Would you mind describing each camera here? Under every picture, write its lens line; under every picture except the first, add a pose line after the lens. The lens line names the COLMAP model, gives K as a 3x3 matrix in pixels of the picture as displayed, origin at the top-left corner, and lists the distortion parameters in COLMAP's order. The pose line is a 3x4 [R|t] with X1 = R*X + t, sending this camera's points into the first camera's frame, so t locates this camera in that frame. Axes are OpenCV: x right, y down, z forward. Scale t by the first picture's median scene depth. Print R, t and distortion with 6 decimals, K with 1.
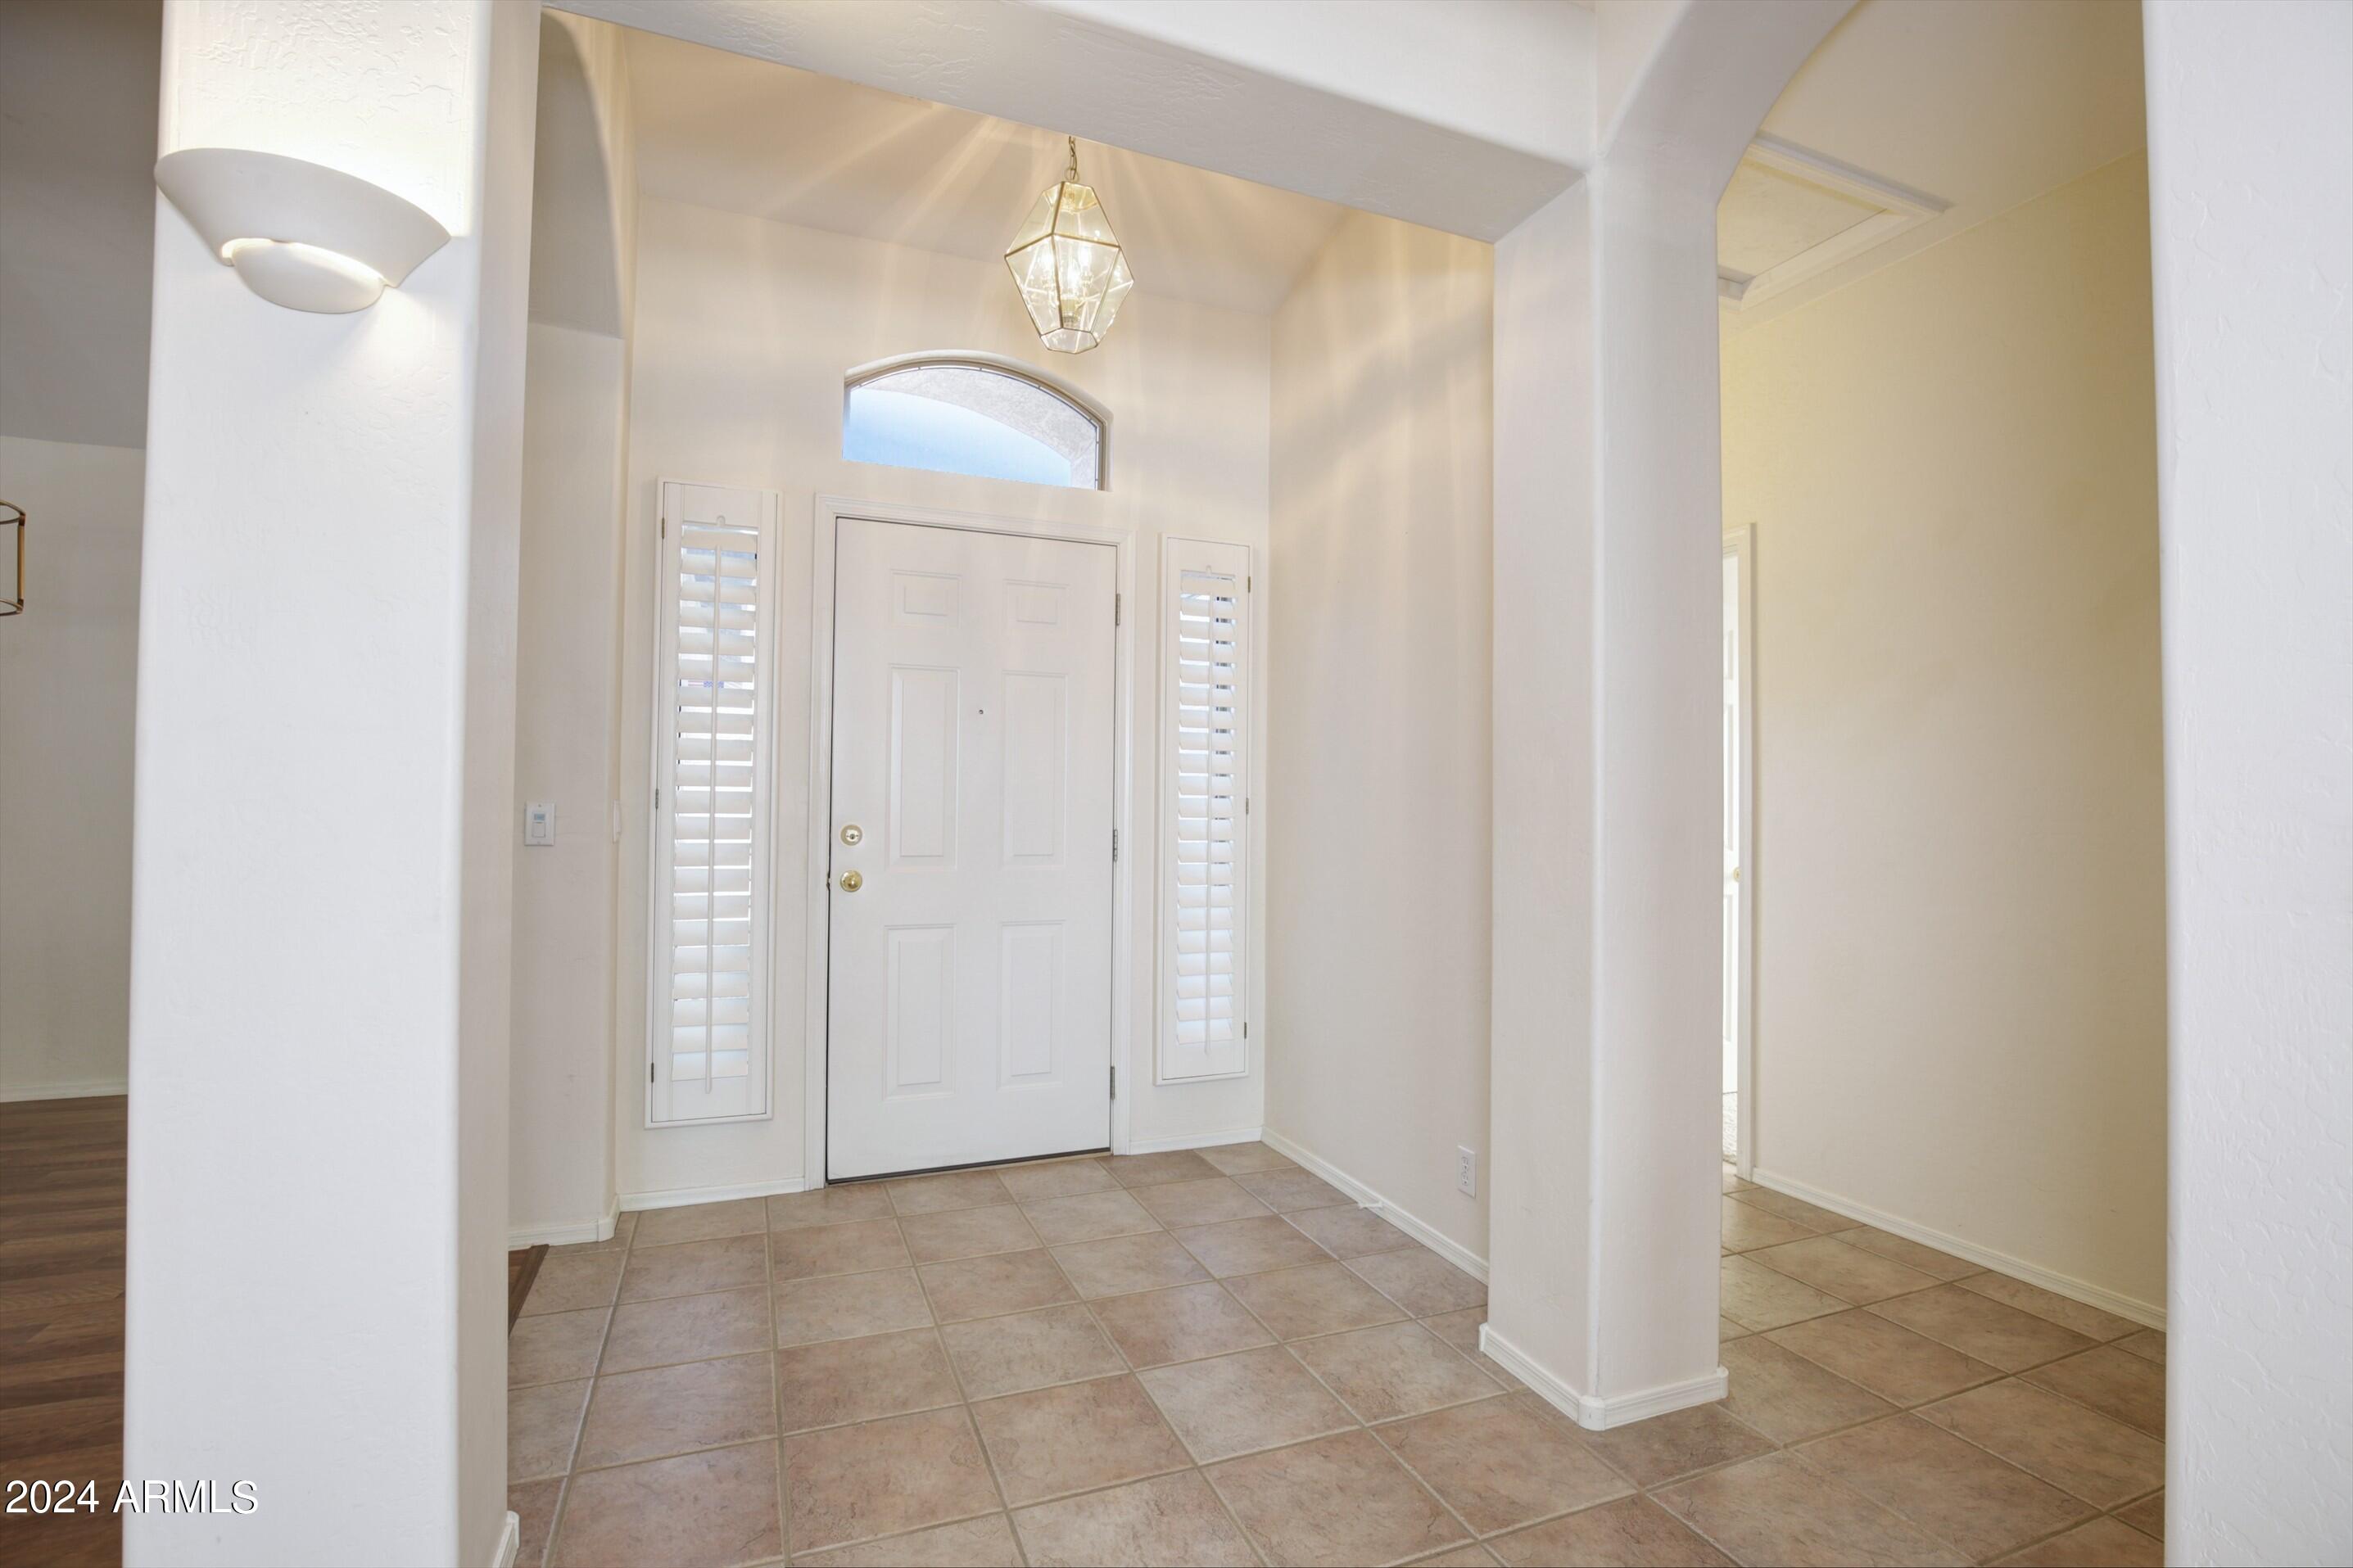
lens RADIAL K [[1062.0, 0, 1176.5], [0, 1062.0, 784.0], [0, 0, 1]] dist [-0.032001, 0.000141]
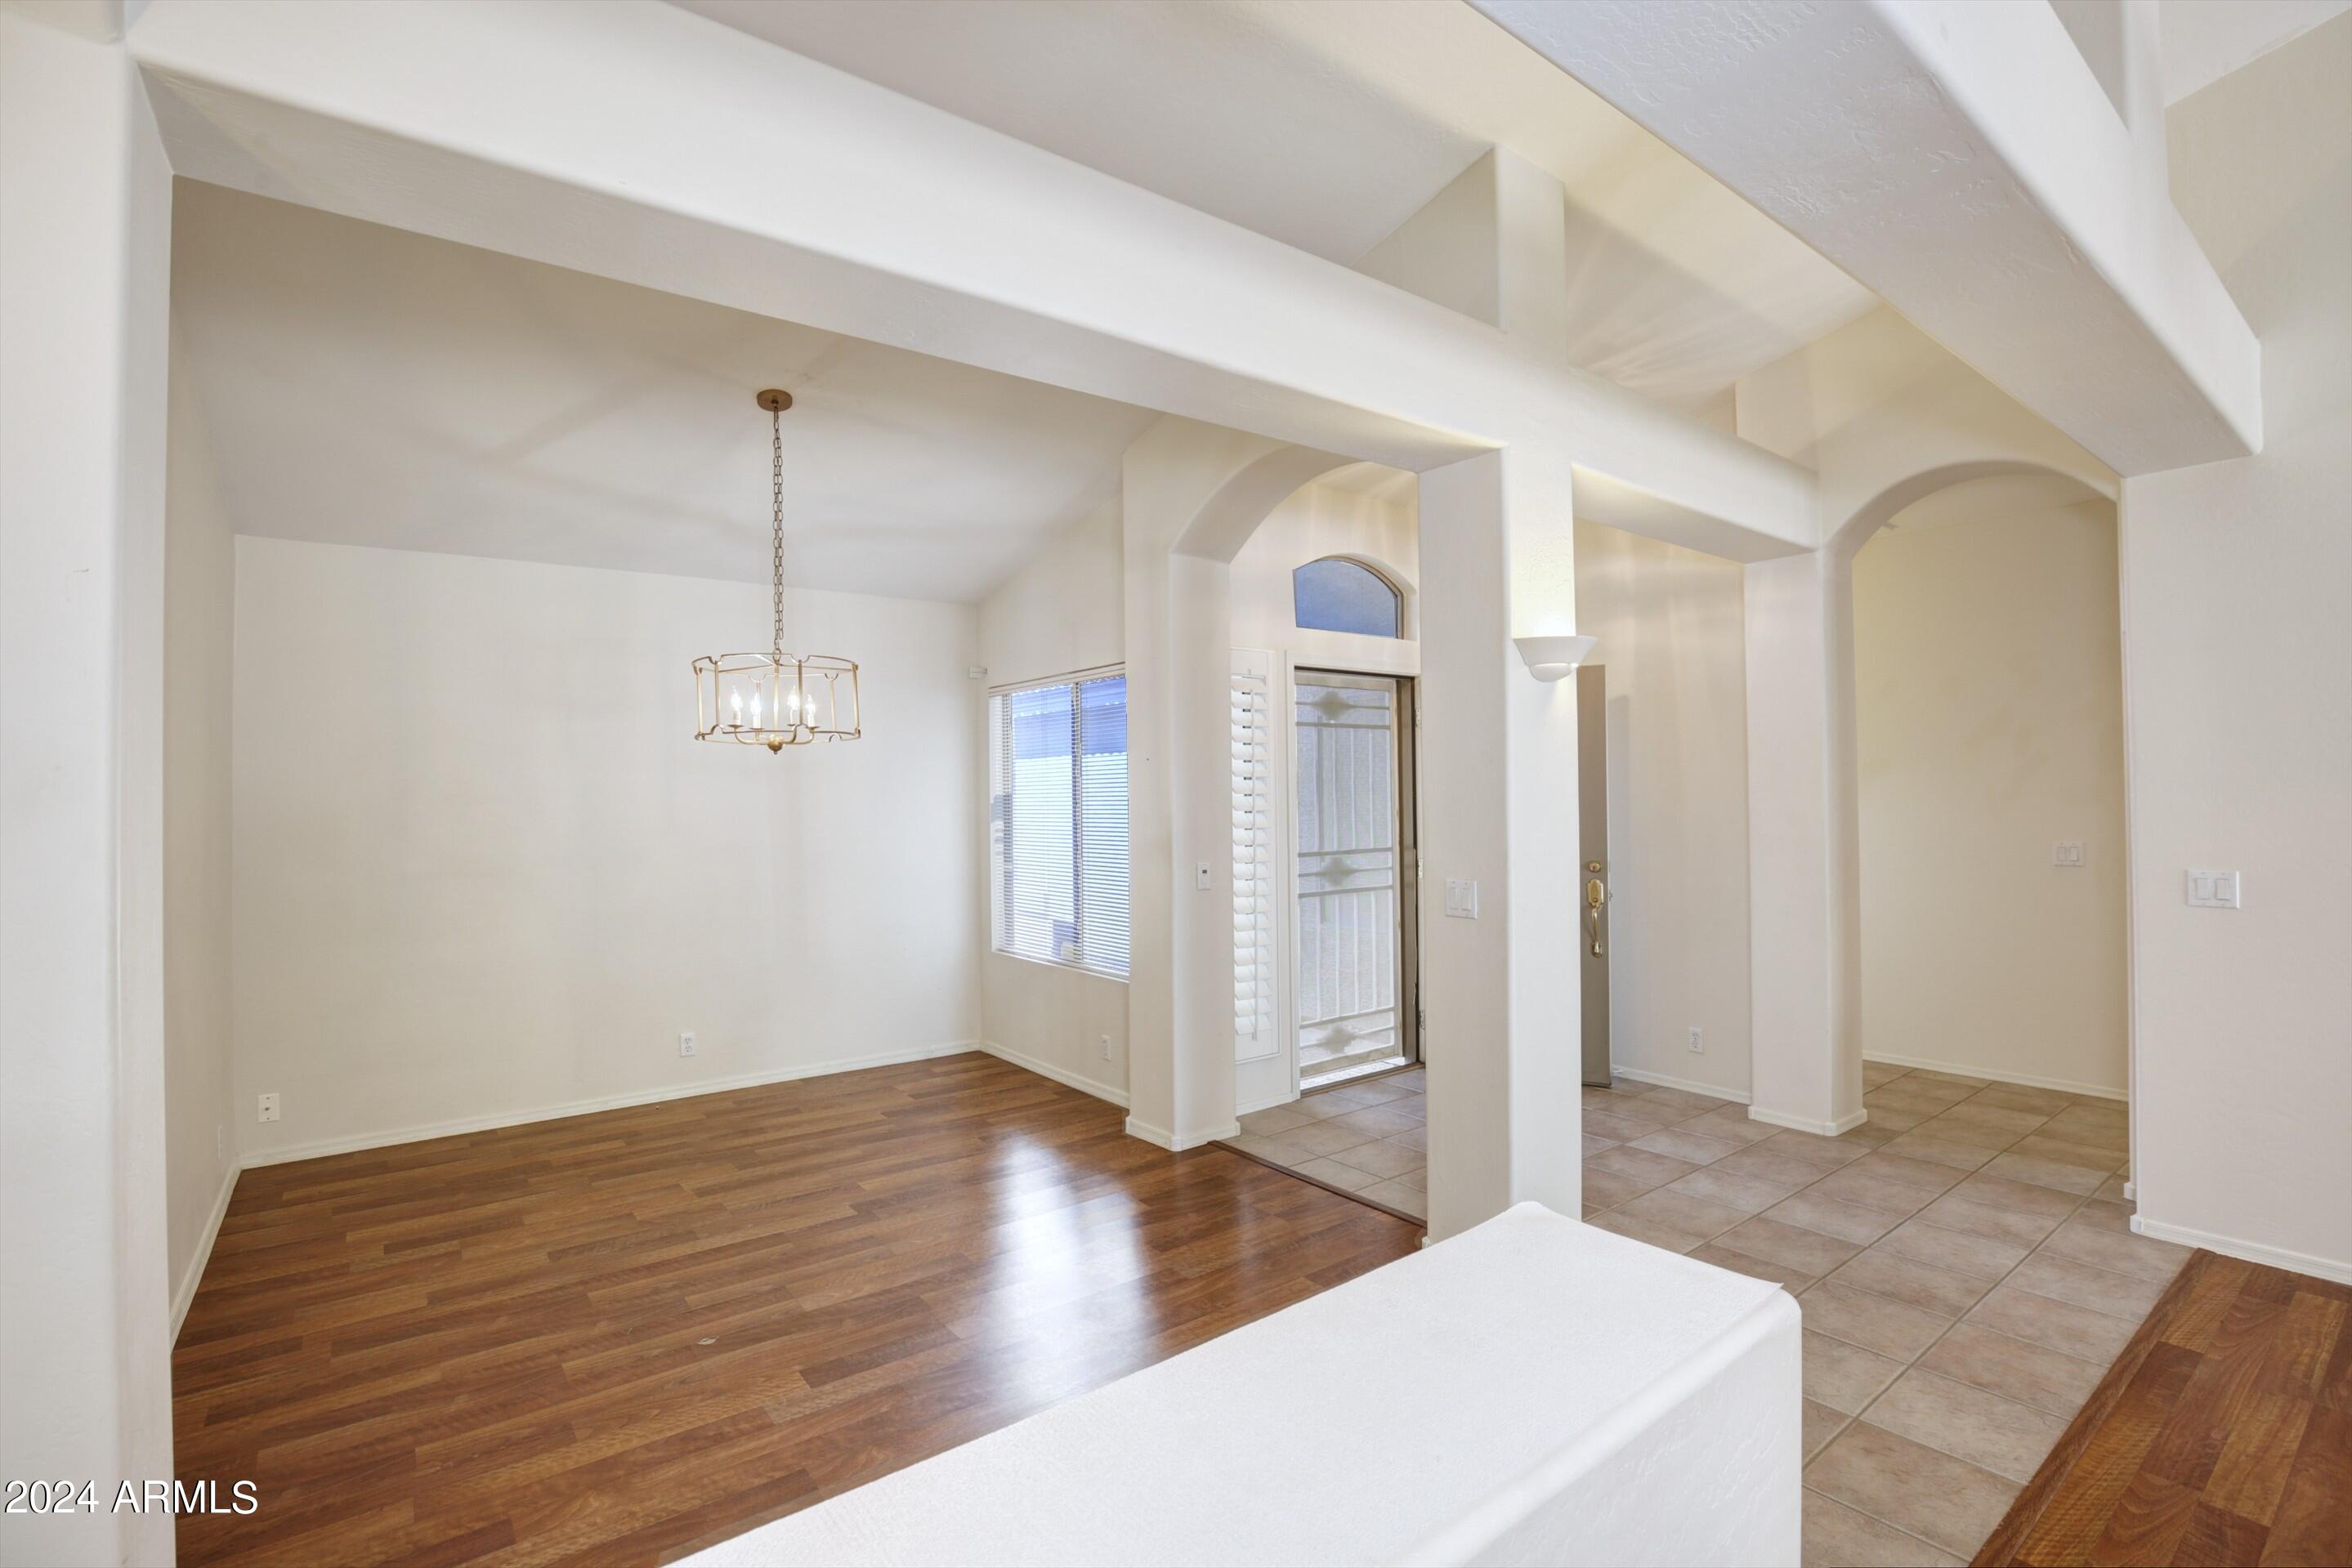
lens RADIAL K [[1068.6, 0, 1180.6], [0, 1068.6, 783.4], [0, 0, 1]] dist [-0.031797, 0.001738]
pose [[0.958401, -0.011036, 0.285211, -1.446132], [0.008697, 0.999917, 0.009465, -0.147124], [-0.285292, -0.006591, 0.958418, -0.682511]]
